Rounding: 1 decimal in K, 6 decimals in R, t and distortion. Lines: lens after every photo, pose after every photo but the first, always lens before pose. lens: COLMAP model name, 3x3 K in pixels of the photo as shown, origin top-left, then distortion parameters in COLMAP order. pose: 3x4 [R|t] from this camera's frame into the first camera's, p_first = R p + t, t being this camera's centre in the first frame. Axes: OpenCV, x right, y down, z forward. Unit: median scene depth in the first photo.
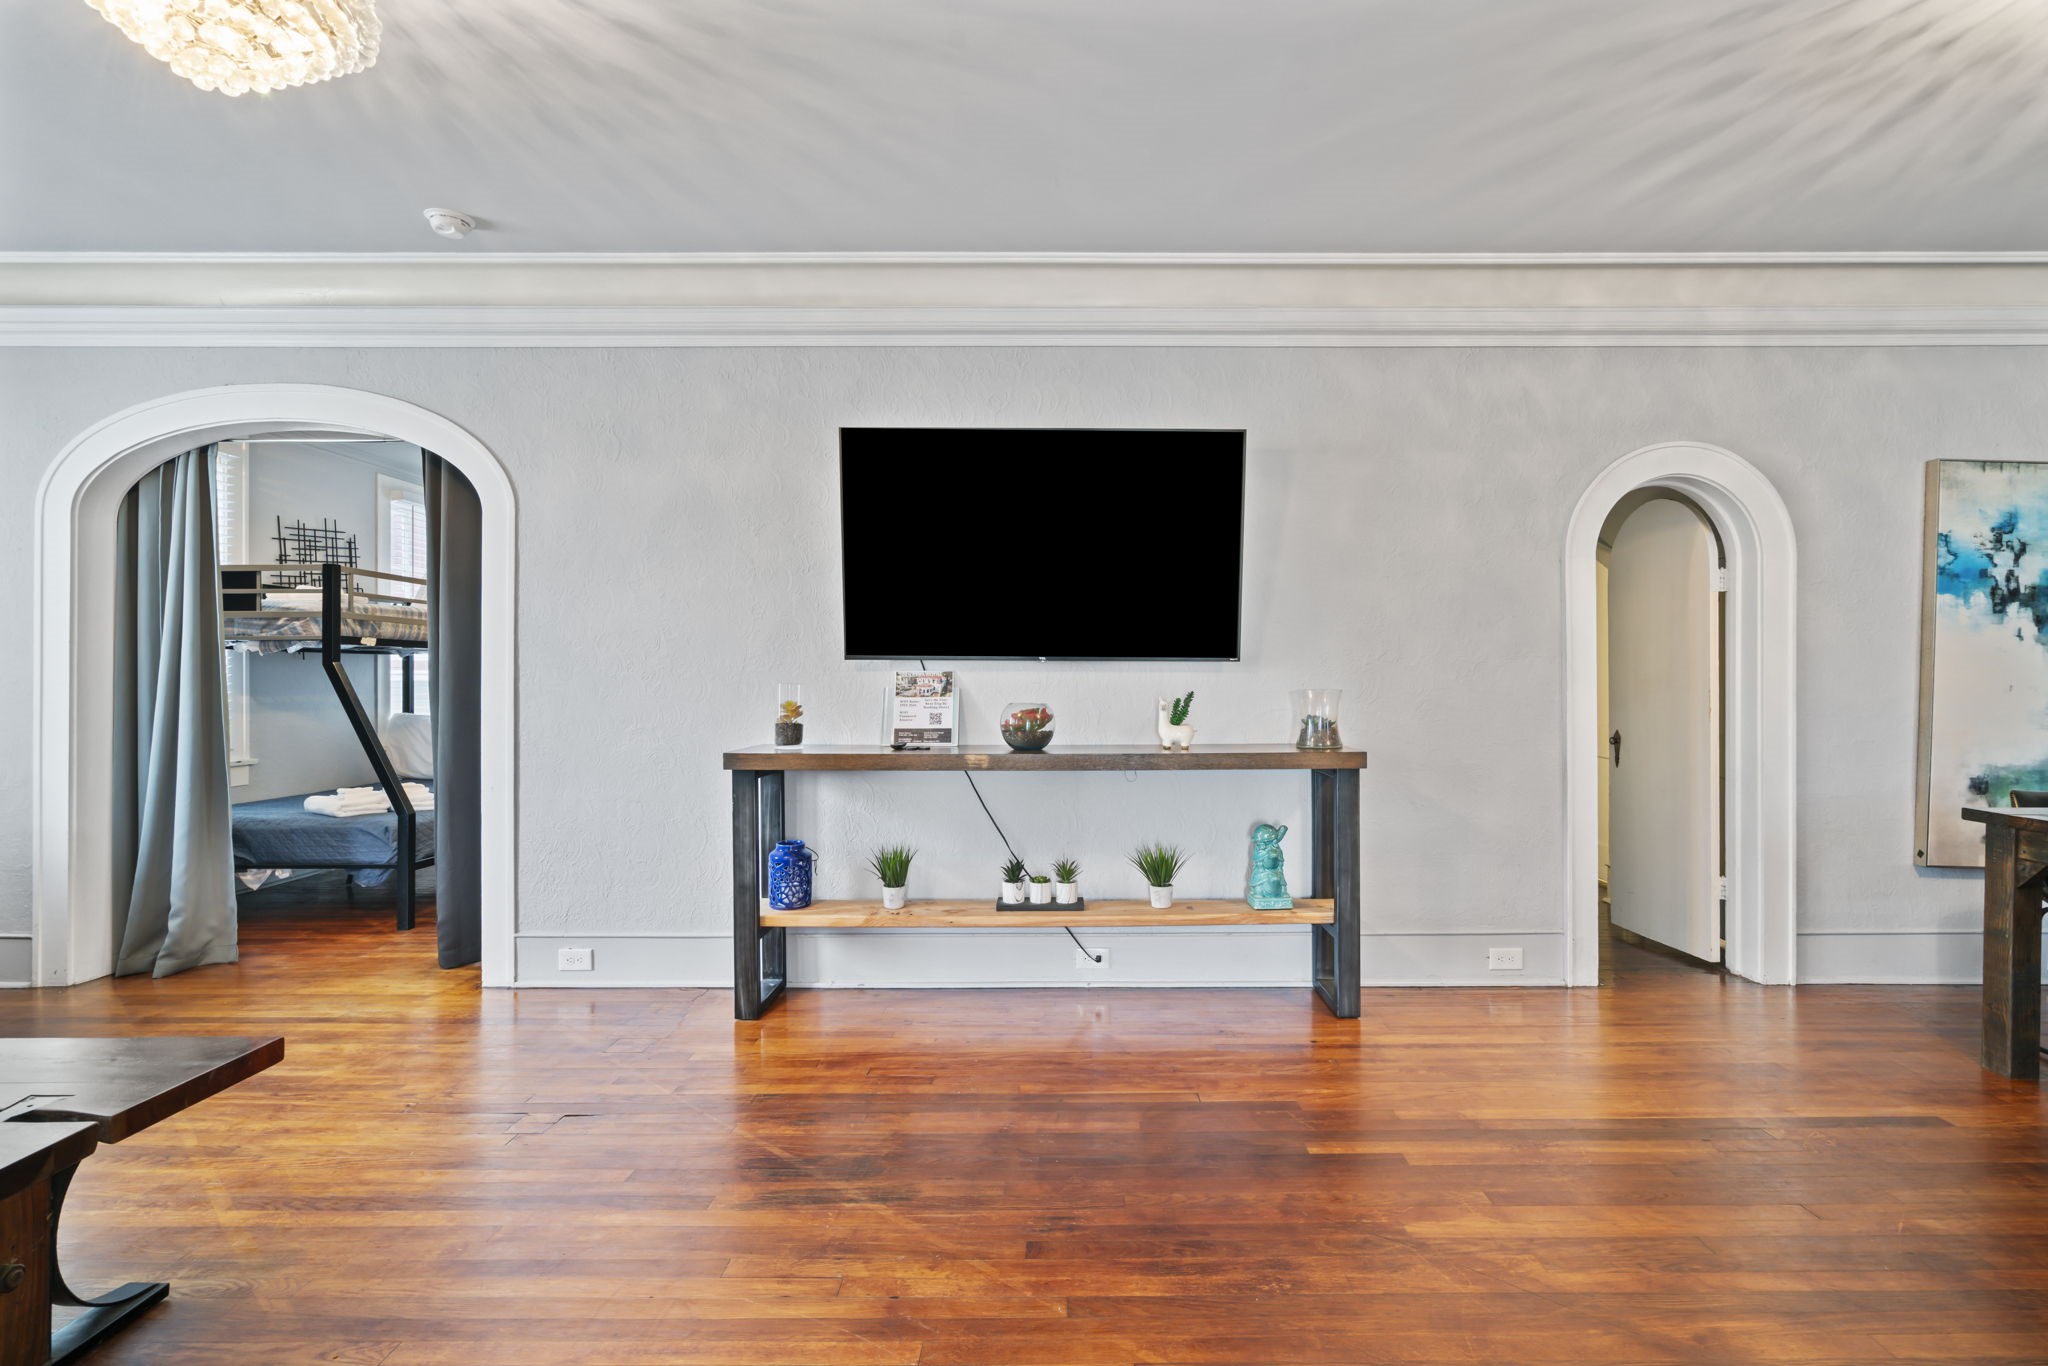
lens RADIAL K [[935.1, 0, 1026.7], [0, 935.1, 659.9], [0, 0, 1]] dist [-0.008097, 0.006124]
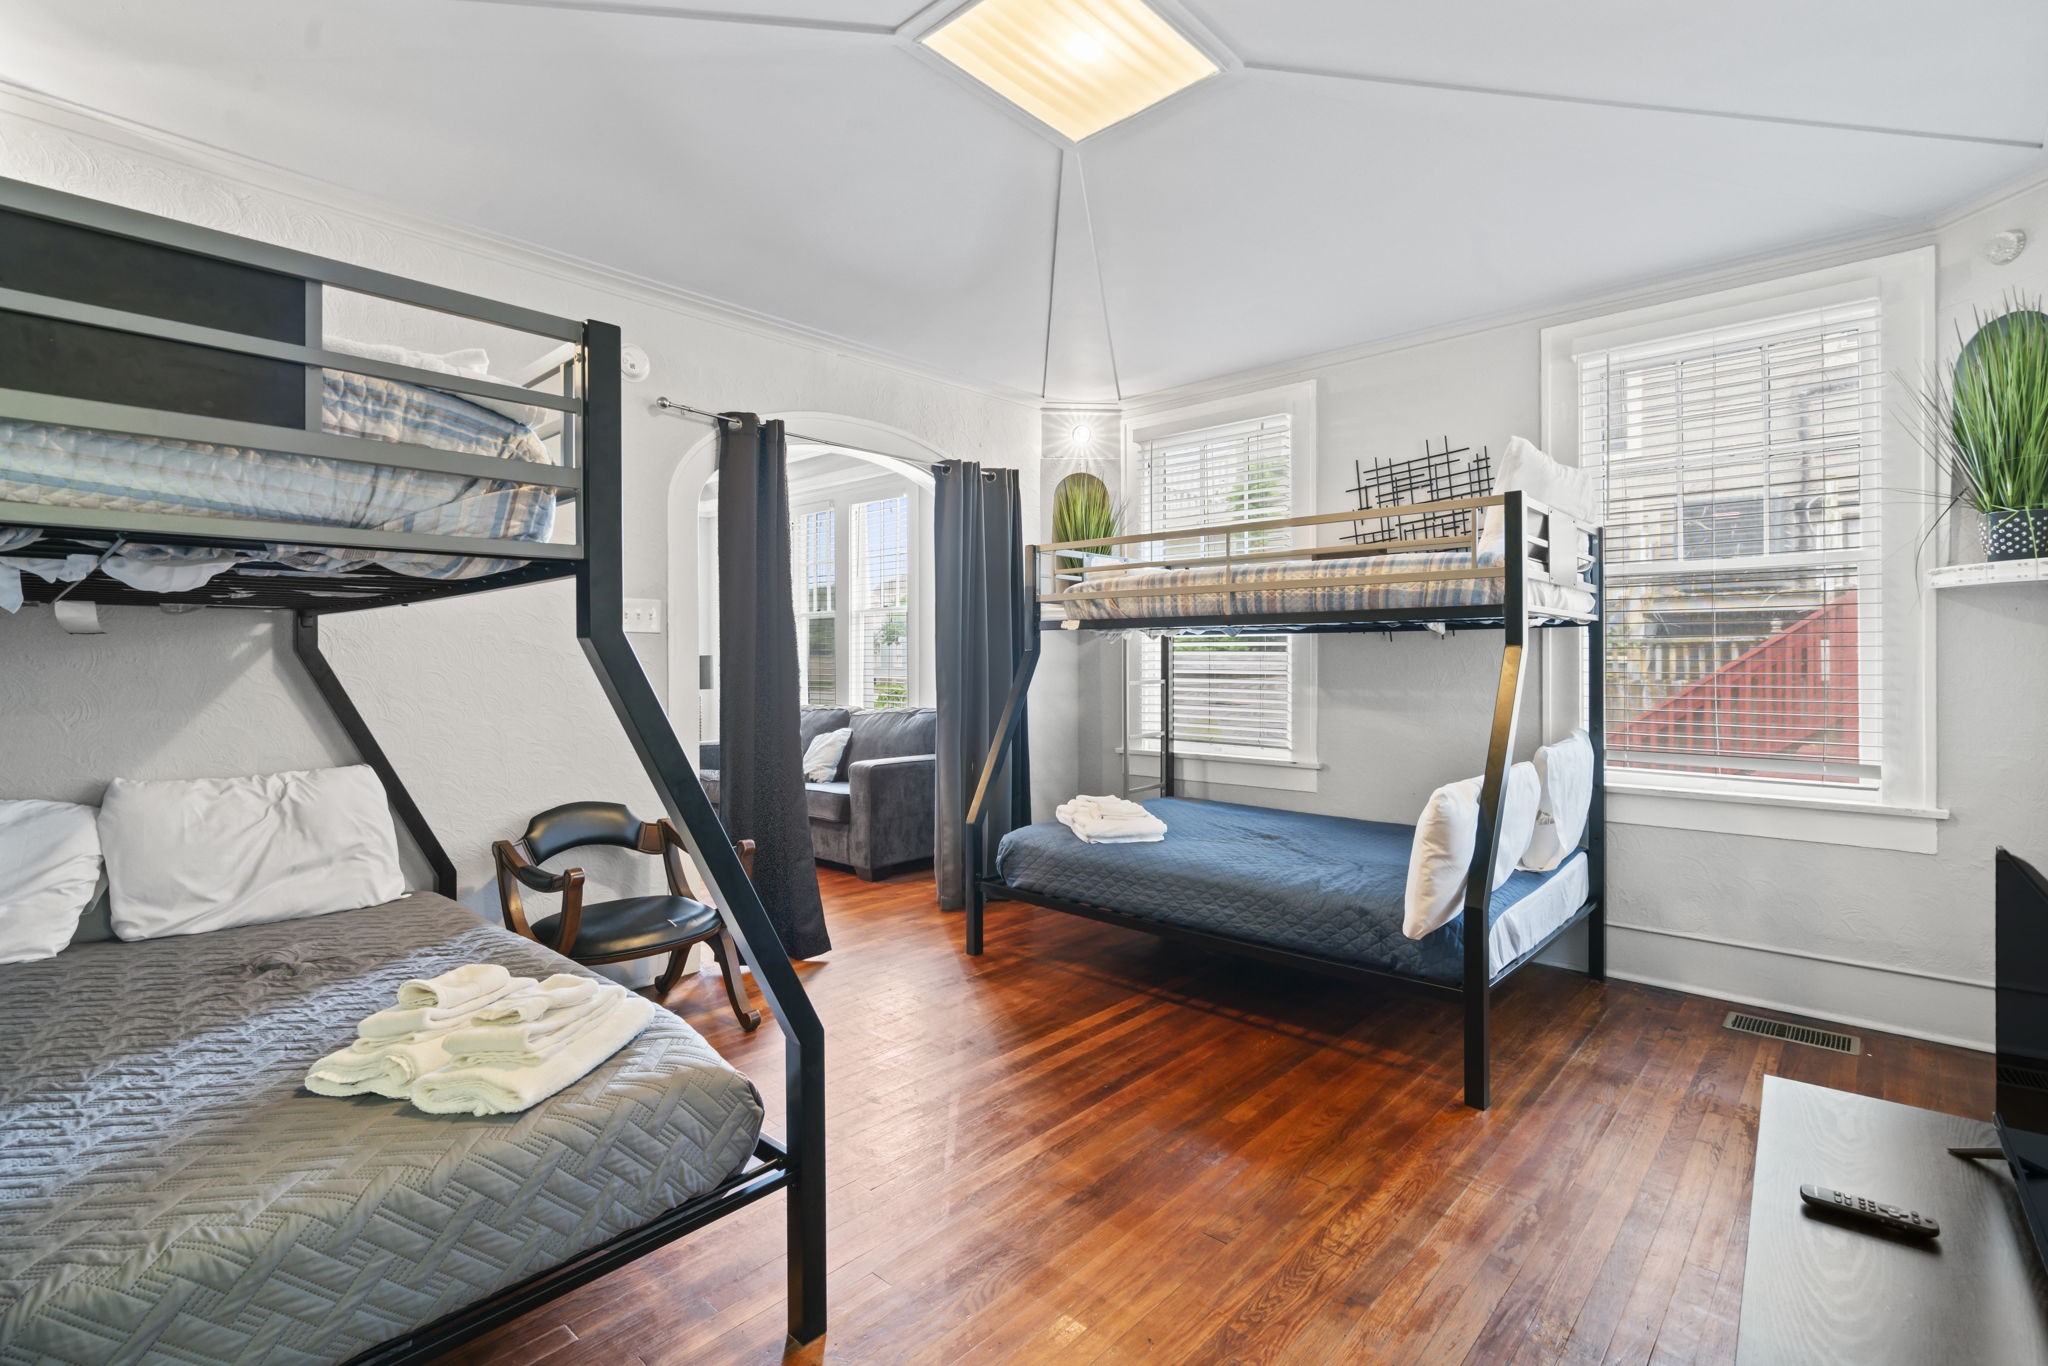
lens RADIAL K [[935.1, 0, 1026.7], [0, 935.1, 659.9], [0, 0, 1]] dist [-0.008097, 0.006124]
pose [[-0.678089, 0.005593, -0.734958, -0.031868], [0.012386, 0.999916, -0.003818, 0.014144], [0.734875, -0.011692, -0.678102, 1.369303]]
